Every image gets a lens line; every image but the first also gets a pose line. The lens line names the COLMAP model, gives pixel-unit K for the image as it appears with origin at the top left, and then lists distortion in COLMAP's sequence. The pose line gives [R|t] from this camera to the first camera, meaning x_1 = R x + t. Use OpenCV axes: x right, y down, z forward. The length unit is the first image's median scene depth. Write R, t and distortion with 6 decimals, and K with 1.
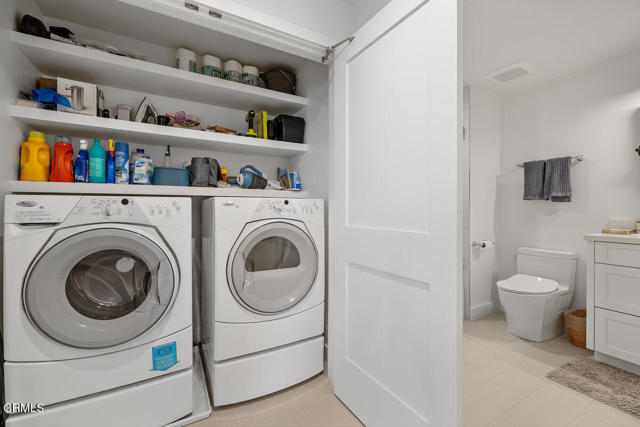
lens RADIAL K [[270.5, 0, 315.9], [0, 270.5, 210.7], [0, 0, 1]] dist [0.000276, -0.000595]
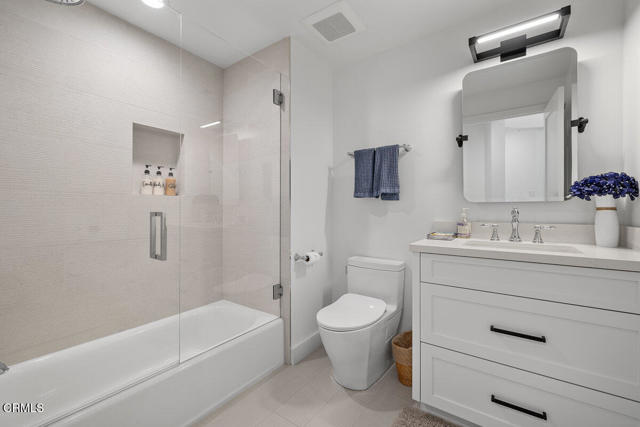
lens RADIAL K [[270.5, 0, 321.1], [0, 270.5, 212.4], [0, 0, 1]] dist [0.000276, -0.000595]
pose [[0.903160, -0.003058, 0.429293, 0.358936], [0.003486, 0.999994, -0.000210, 0.004244], [-0.429290, 0.001686, 0.903165, 0.343040]]
